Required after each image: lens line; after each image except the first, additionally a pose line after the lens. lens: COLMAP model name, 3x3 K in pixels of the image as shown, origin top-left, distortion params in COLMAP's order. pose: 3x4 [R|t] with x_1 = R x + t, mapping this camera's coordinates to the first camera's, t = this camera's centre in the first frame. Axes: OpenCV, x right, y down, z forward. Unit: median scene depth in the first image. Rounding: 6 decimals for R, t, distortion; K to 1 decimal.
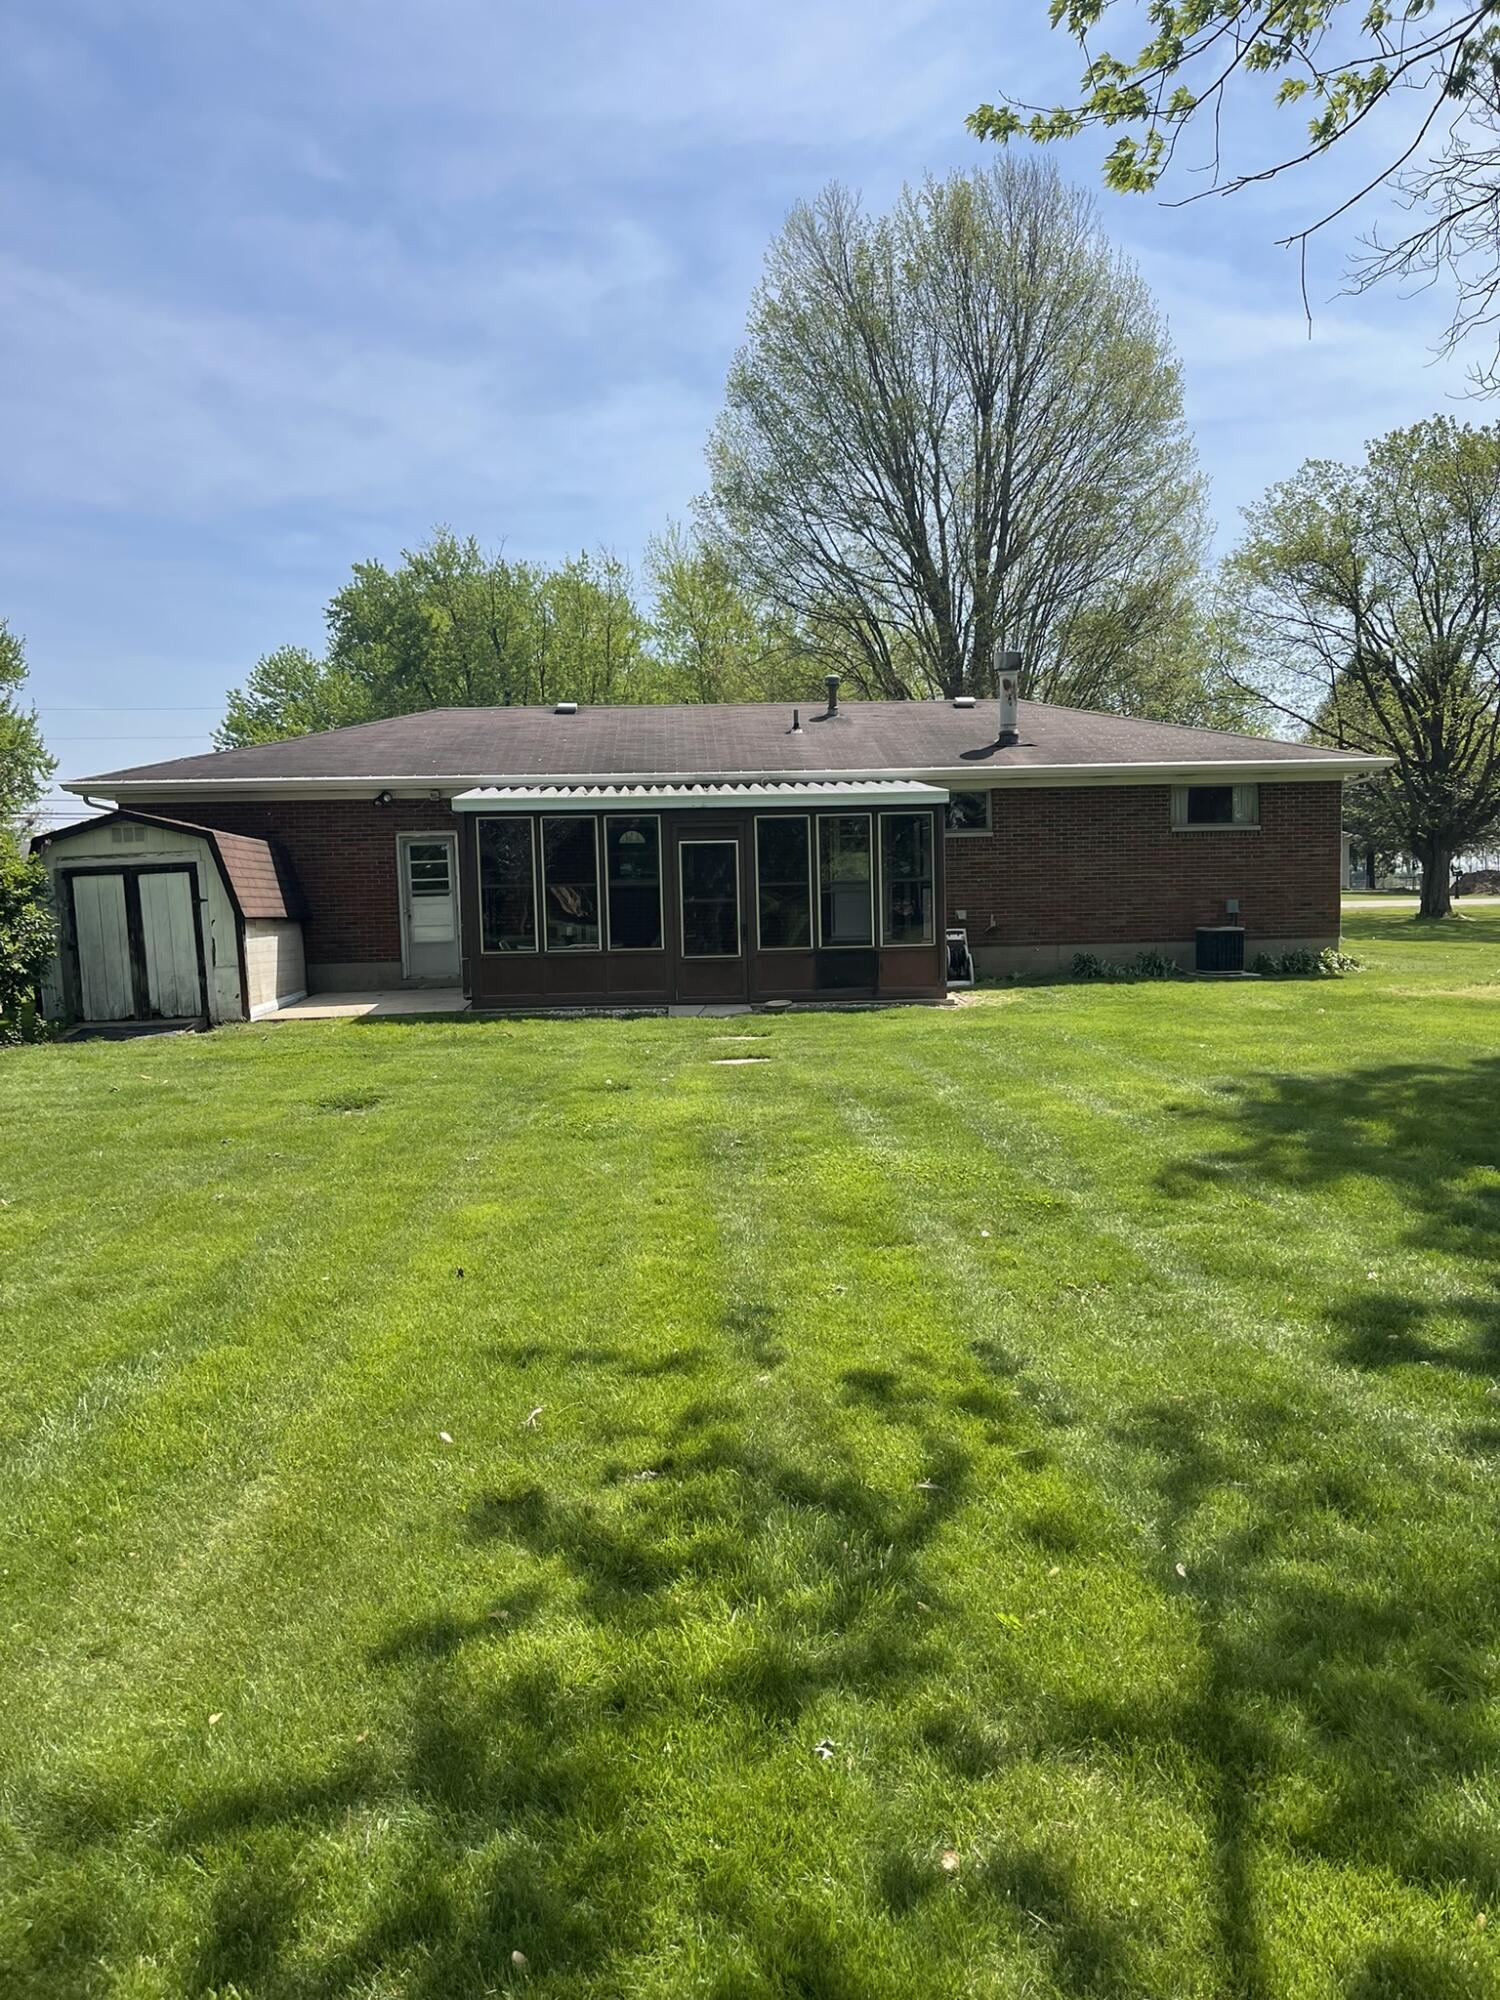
lens RADIAL K [[1507.4, 0, 759.1], [0, 1507.4, 1016.0], [0, 0, 1]] dist [0.068386, -0.085562]
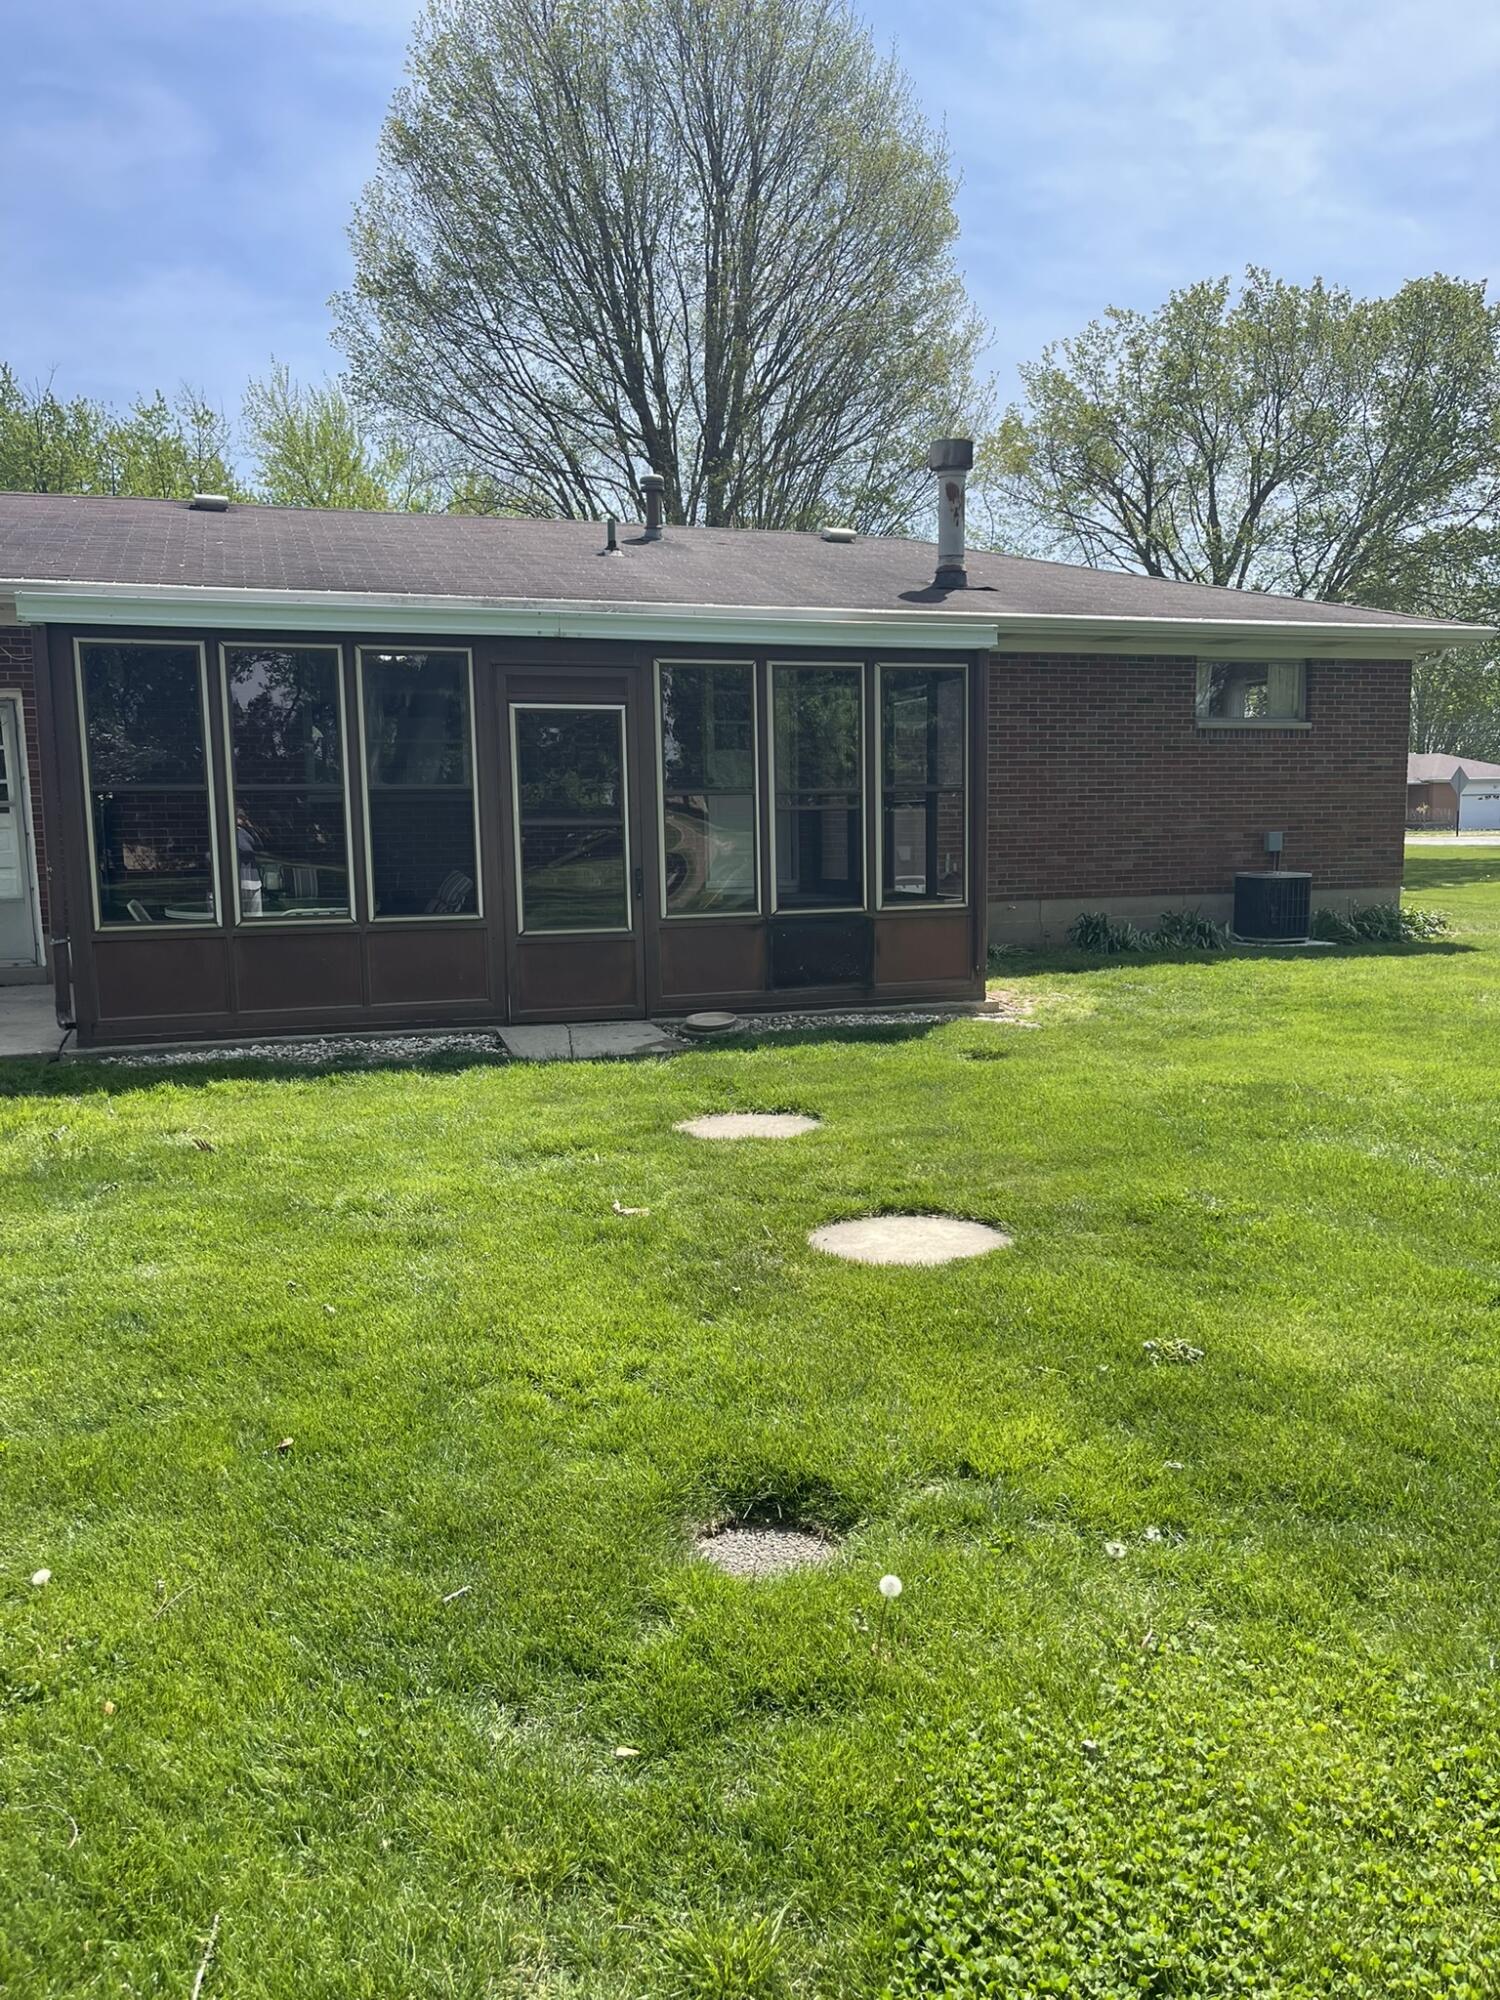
lens RADIAL K [[1507.4, 0, 759.1], [0, 1507.4, 1016.0], [0, 0, 1]] dist [0.068386, -0.085562]
pose [[0.965435, -0.025338, 0.259408, -0.089022], [0.015323, 0.999060, 0.040556, -0.025189], [-0.260192, -0.035180, 0.964916, 0.401315]]
